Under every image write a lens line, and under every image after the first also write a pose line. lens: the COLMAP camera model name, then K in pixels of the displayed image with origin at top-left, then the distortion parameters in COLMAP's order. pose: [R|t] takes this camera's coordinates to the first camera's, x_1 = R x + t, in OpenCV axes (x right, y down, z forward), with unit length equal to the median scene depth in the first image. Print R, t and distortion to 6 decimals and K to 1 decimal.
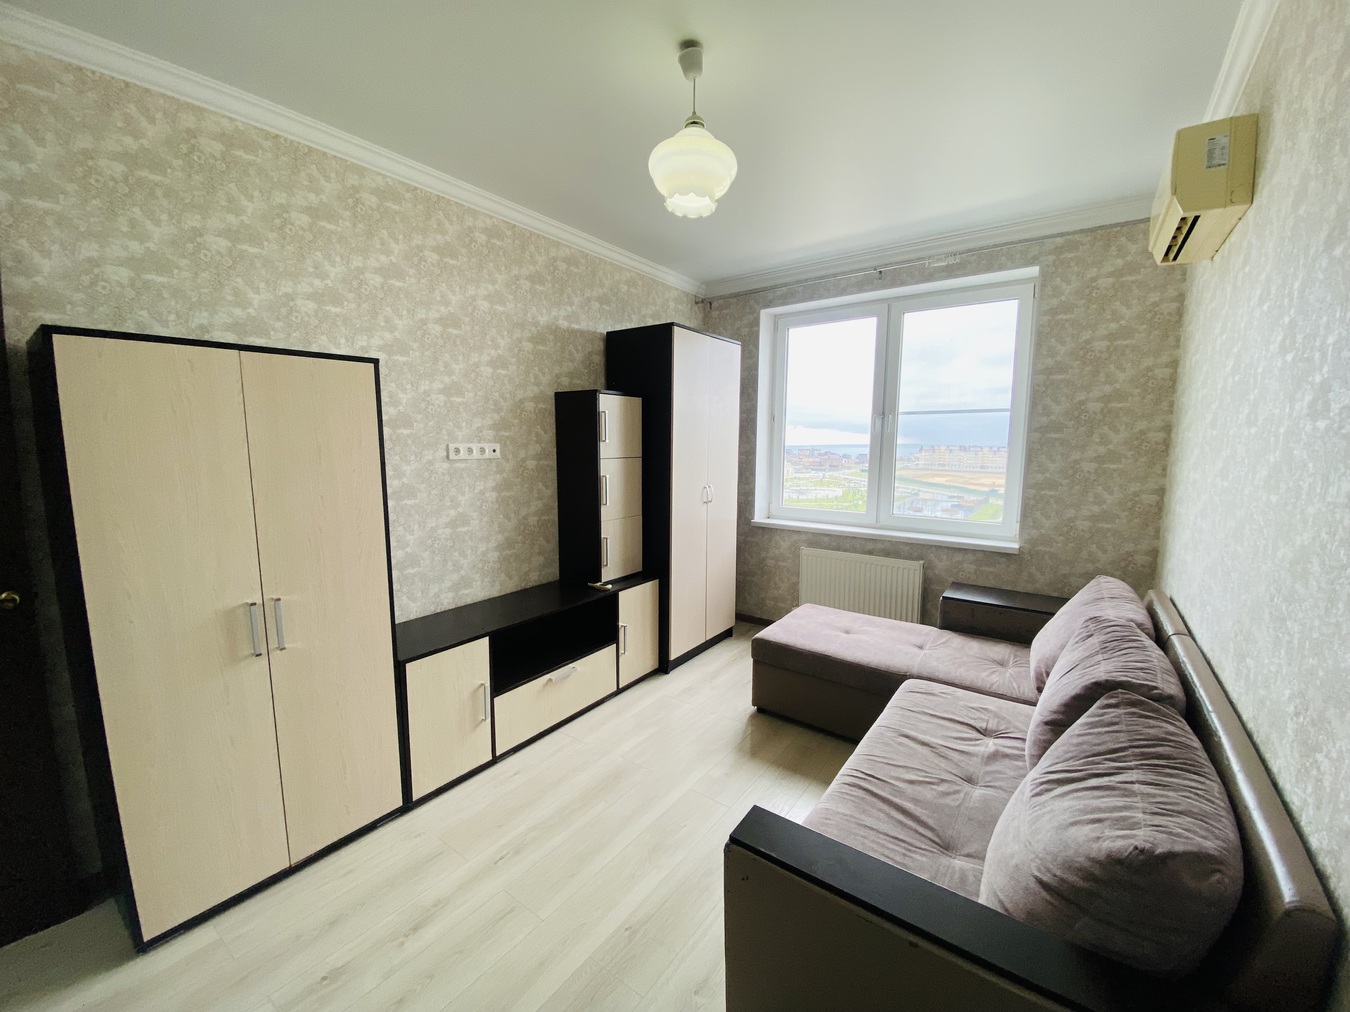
lens RADIAL K [[549.0, 0, 671.6], [0, 549.0, 503.5], [0, 0, 1]] dist [0.011910, -0.015437]
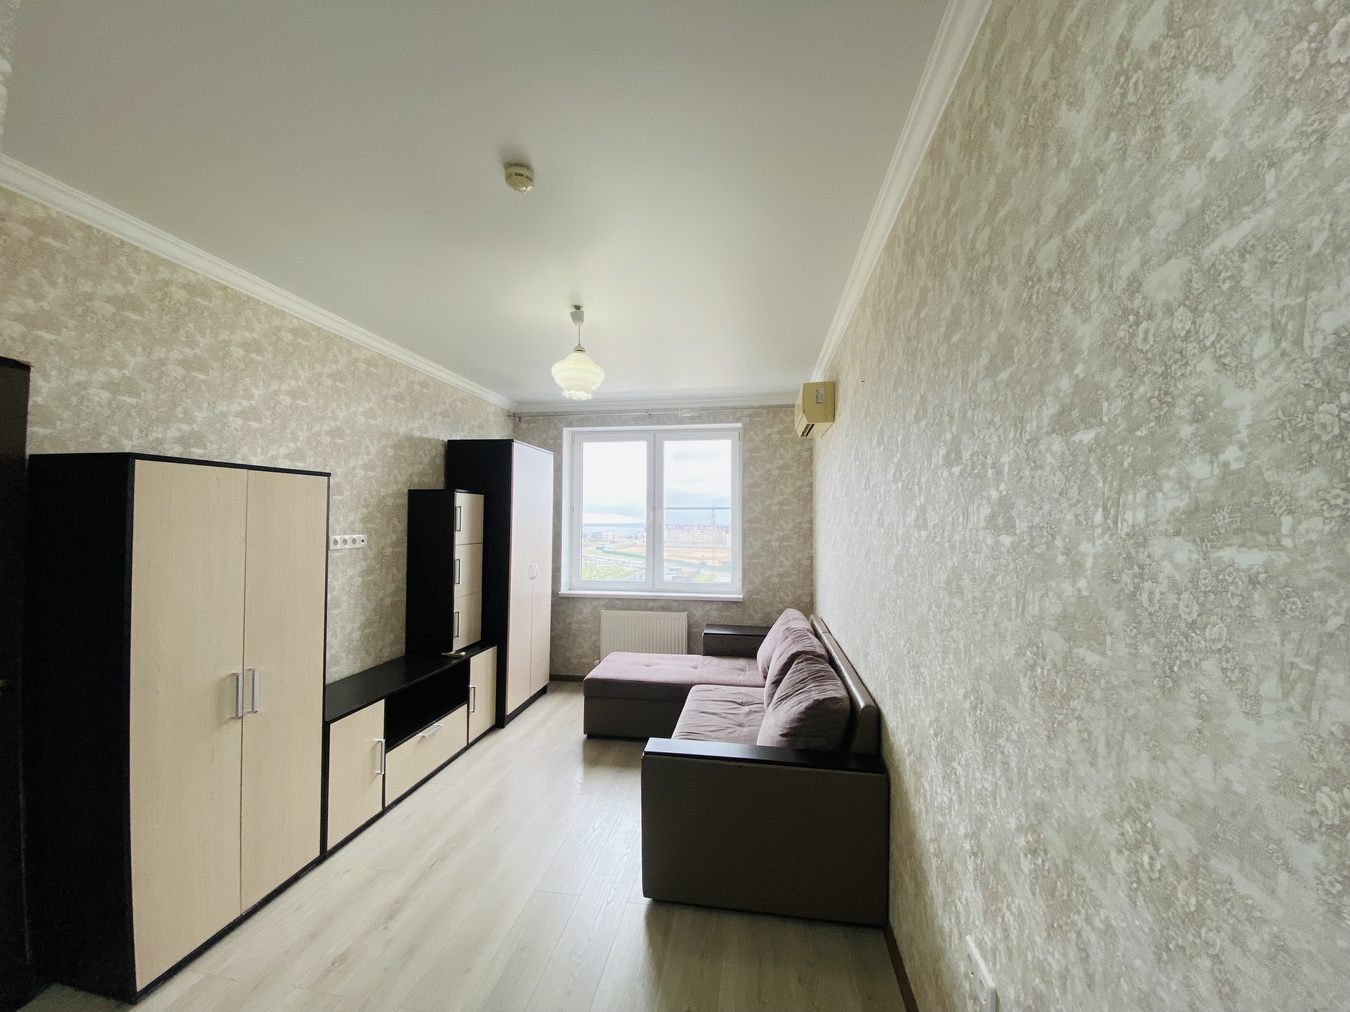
lens RADIAL K [[549.0, 0, 678.5], [0, 549.0, 493.4], [0, 0, 1]] dist [0.011910, -0.015437]
pose [[0.883239, 0.022522, 0.468382, -0.331631], [0.053448, 0.987501, -0.148271, 0.014971], [-0.465867, 0.155993, 0.870996, -0.390107]]
